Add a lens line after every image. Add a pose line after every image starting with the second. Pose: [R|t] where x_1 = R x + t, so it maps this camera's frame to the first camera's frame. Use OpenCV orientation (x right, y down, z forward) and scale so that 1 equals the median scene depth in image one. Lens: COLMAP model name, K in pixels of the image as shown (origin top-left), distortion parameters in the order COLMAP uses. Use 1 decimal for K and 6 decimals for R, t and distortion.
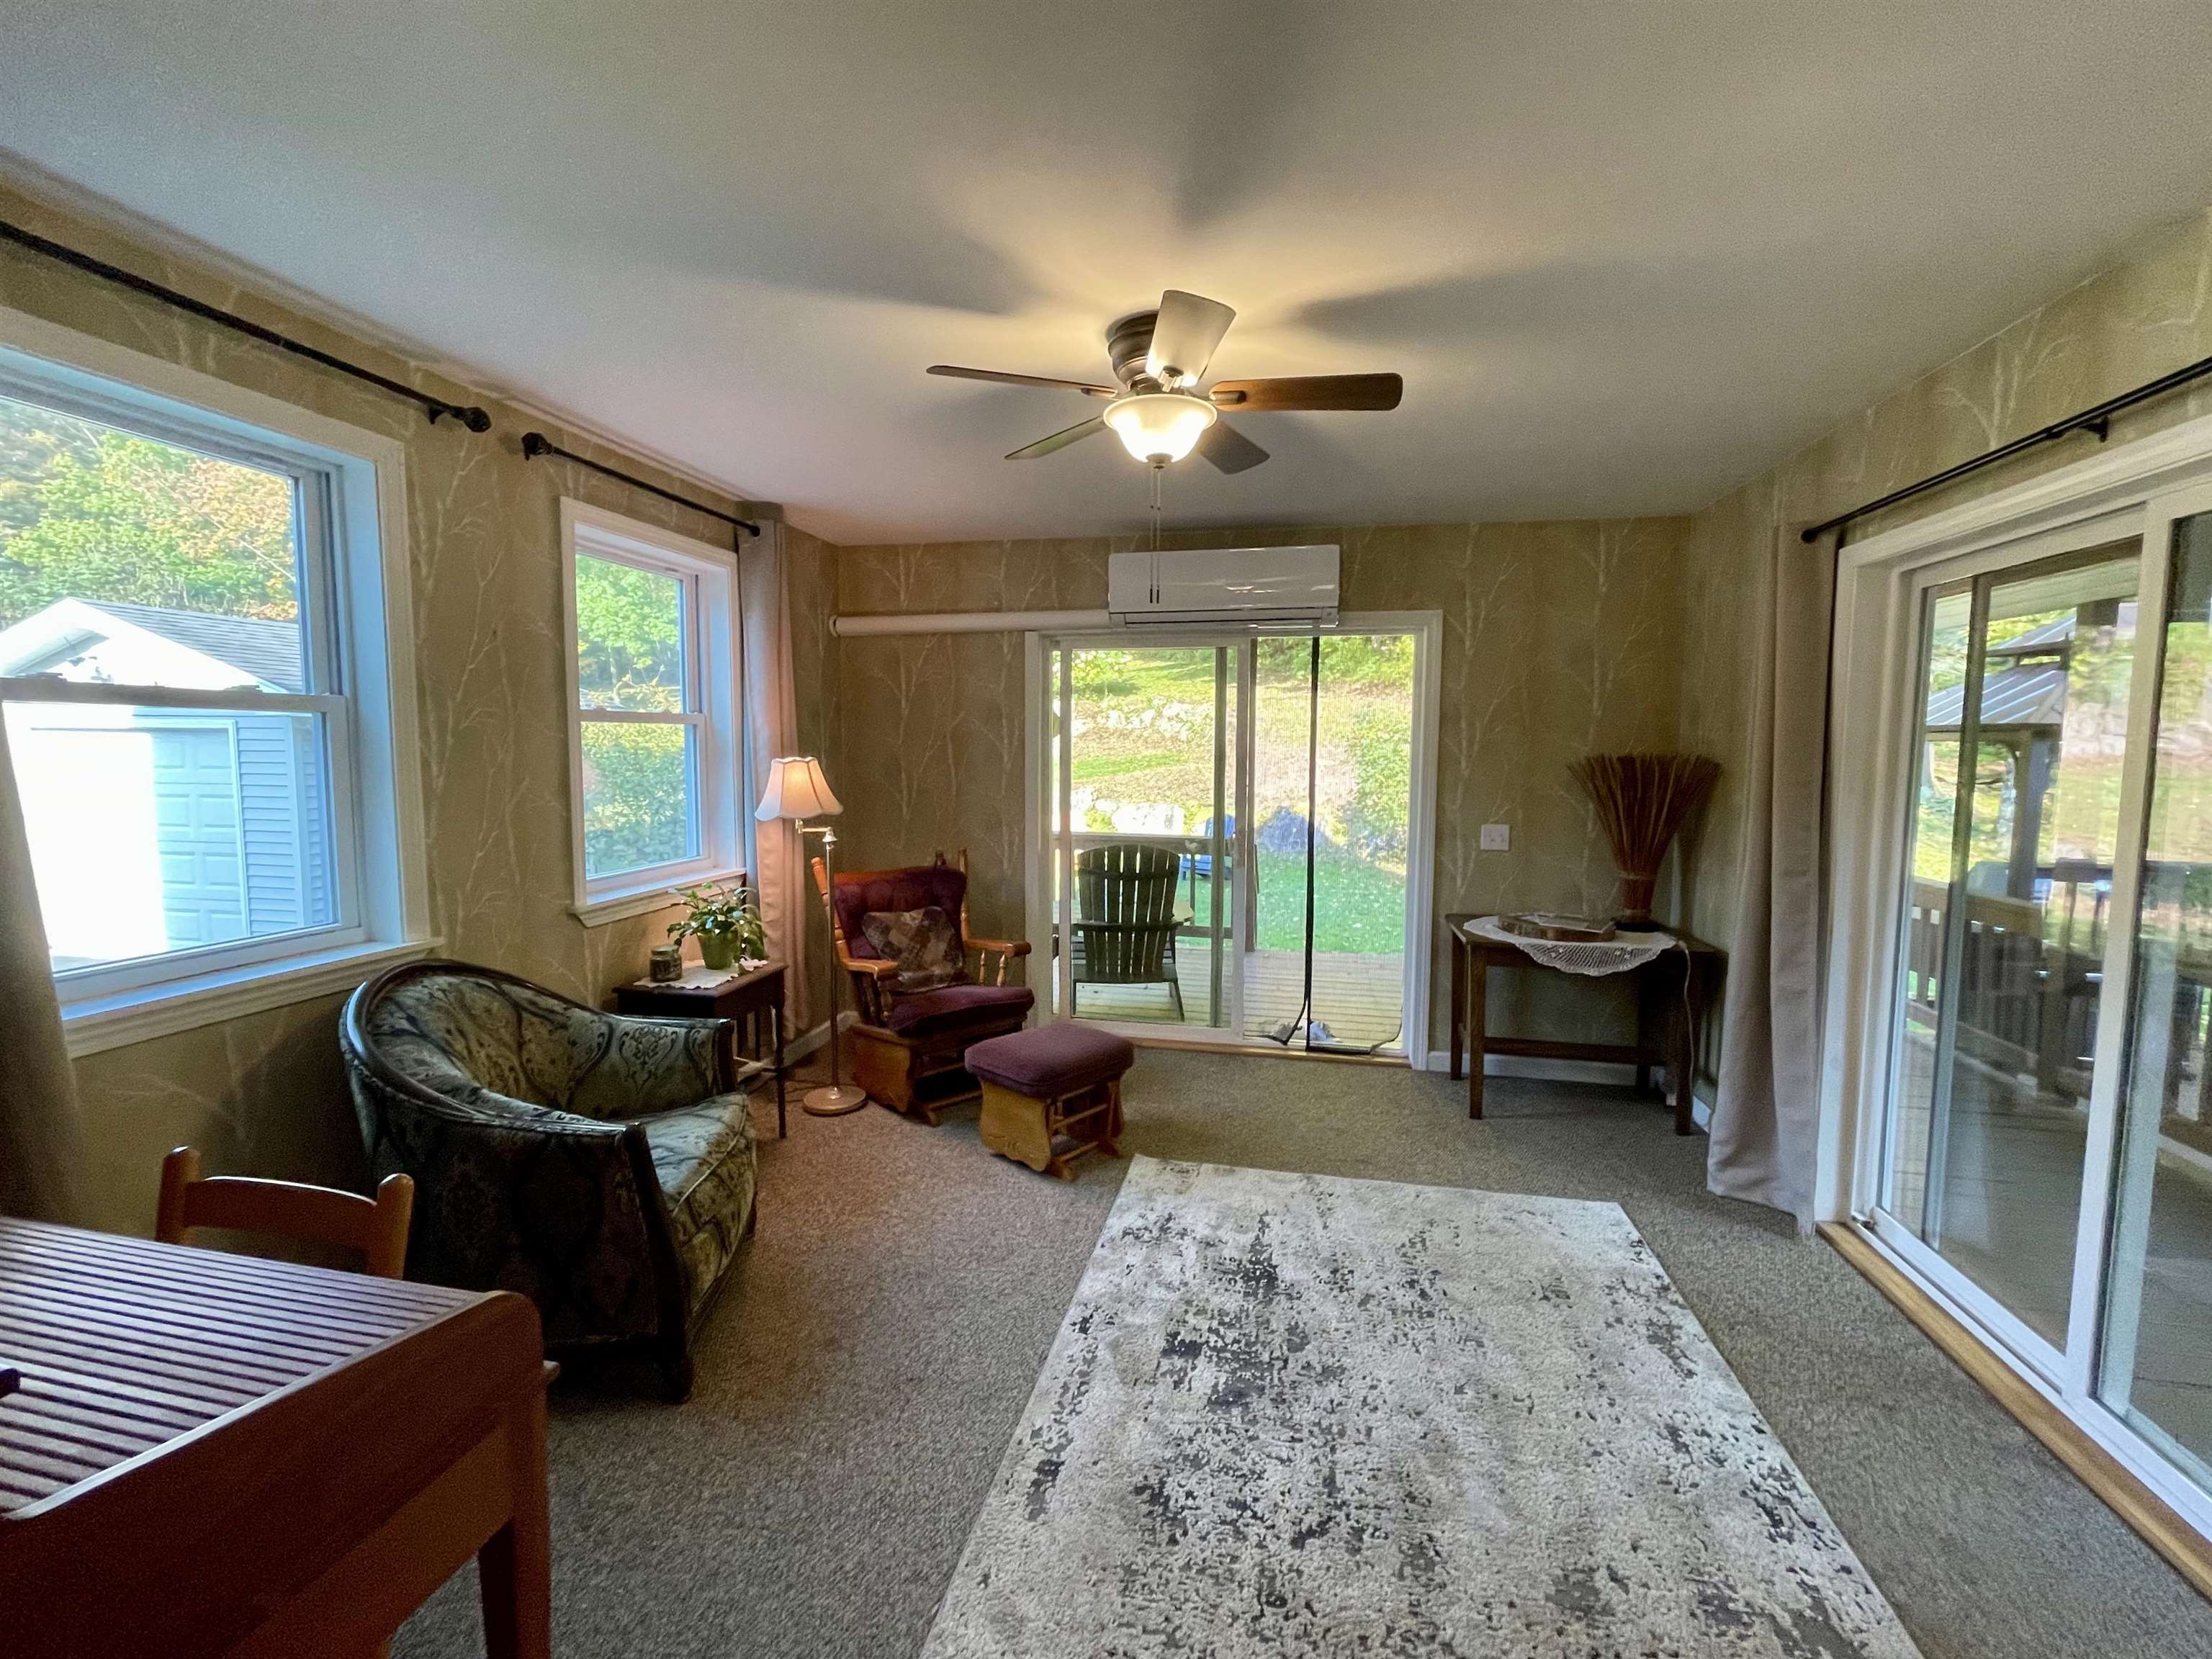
lens RADIAL K [[917.9, 0, 1099.6], [0, 917.9, 820.3], [0, 0, 1]] dist [-0.001869, 0.000319]
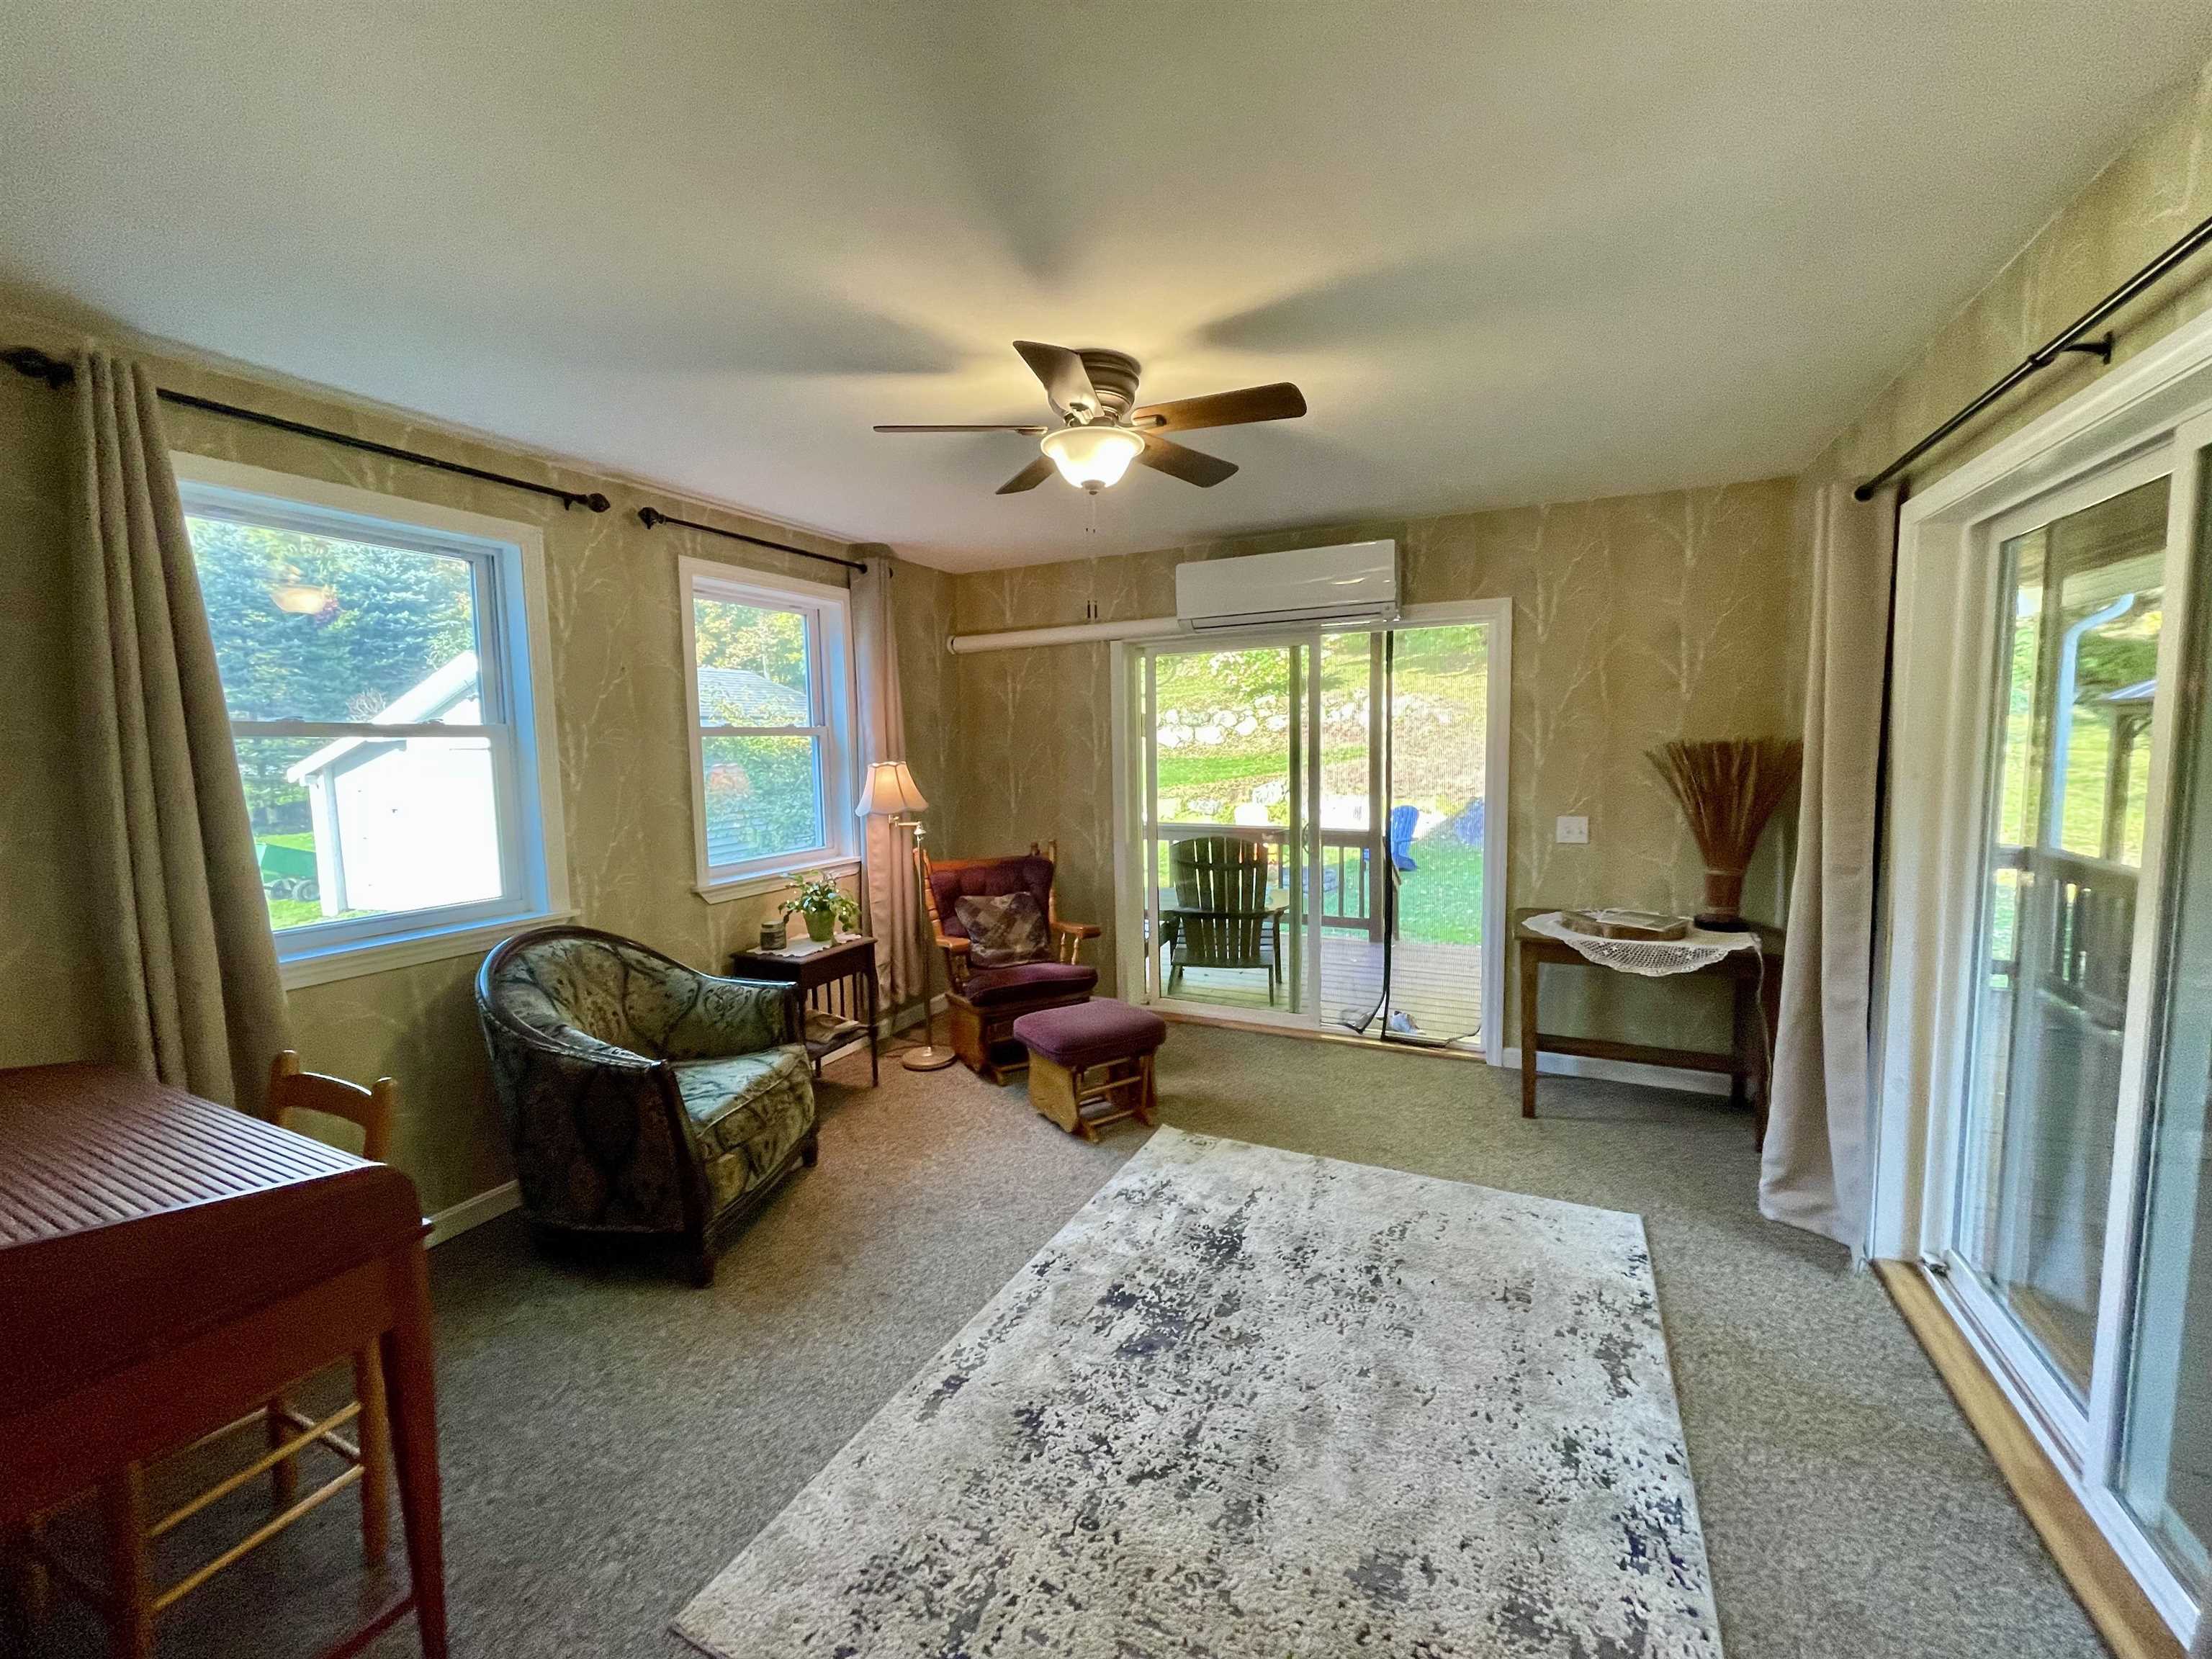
lens RADIAL K [[867.5, 0, 1110.4], [0, 867.5, 818.4], [0, 0, 1]] dist [-0.001699, -0.000041]
pose [[0.970498, -0.003972, -0.241077, 0.308548], [0.005781, 0.999960, 0.006799, -0.003753], [0.241040, -0.007992, 0.970482, 0.000345]]
